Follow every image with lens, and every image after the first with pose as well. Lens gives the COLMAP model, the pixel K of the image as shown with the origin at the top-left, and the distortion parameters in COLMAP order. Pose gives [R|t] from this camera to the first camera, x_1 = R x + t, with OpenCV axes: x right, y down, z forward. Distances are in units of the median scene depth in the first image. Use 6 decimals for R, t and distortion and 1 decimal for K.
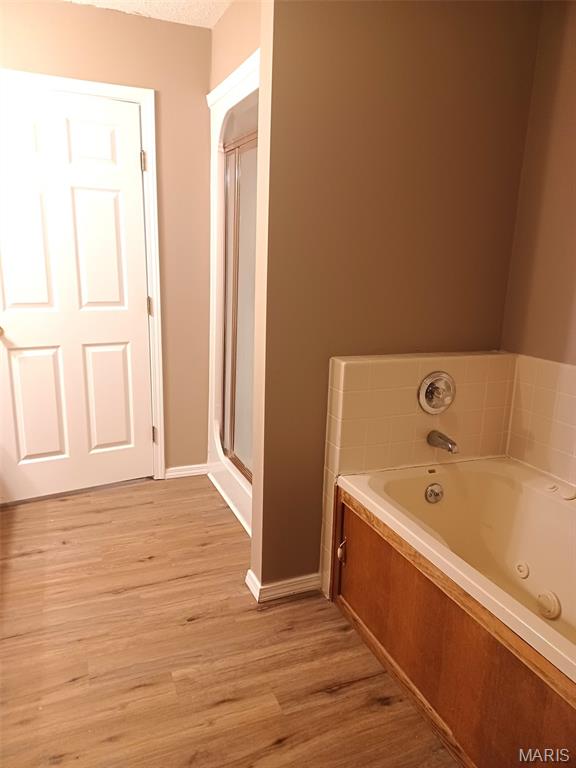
lens RADIAL K [[576.6, 0, 283.6], [0, 576.6, 356.5], [0, 0, 1]] dist [0.094872, -0.027721]
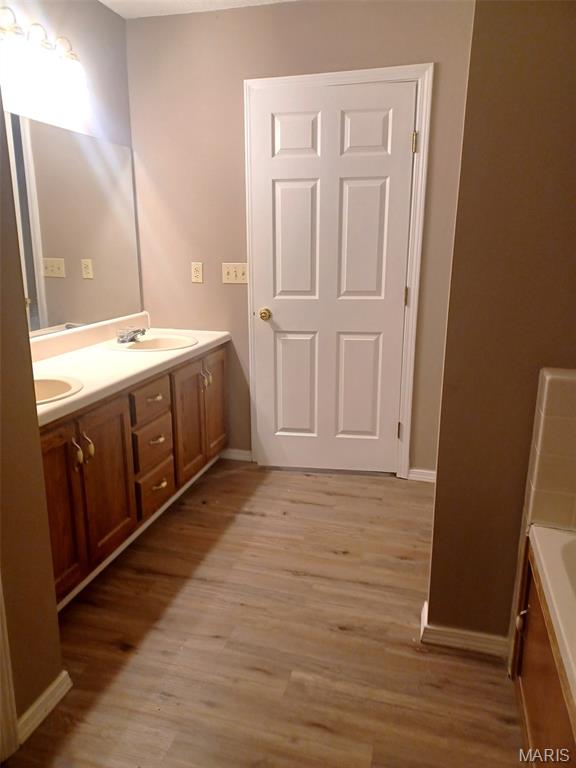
lens RADIAL K [[576.6, 0, 283.6], [0, 576.6, 356.5], [0, 0, 1]] dist [0.094872, -0.027721]
pose [[0.787881, 0.096305, -0.608250, 0.276856], [-0.085416, 0.995239, 0.046935, -0.022403], [0.609875, 0.014975, 0.792356, 0.170192]]
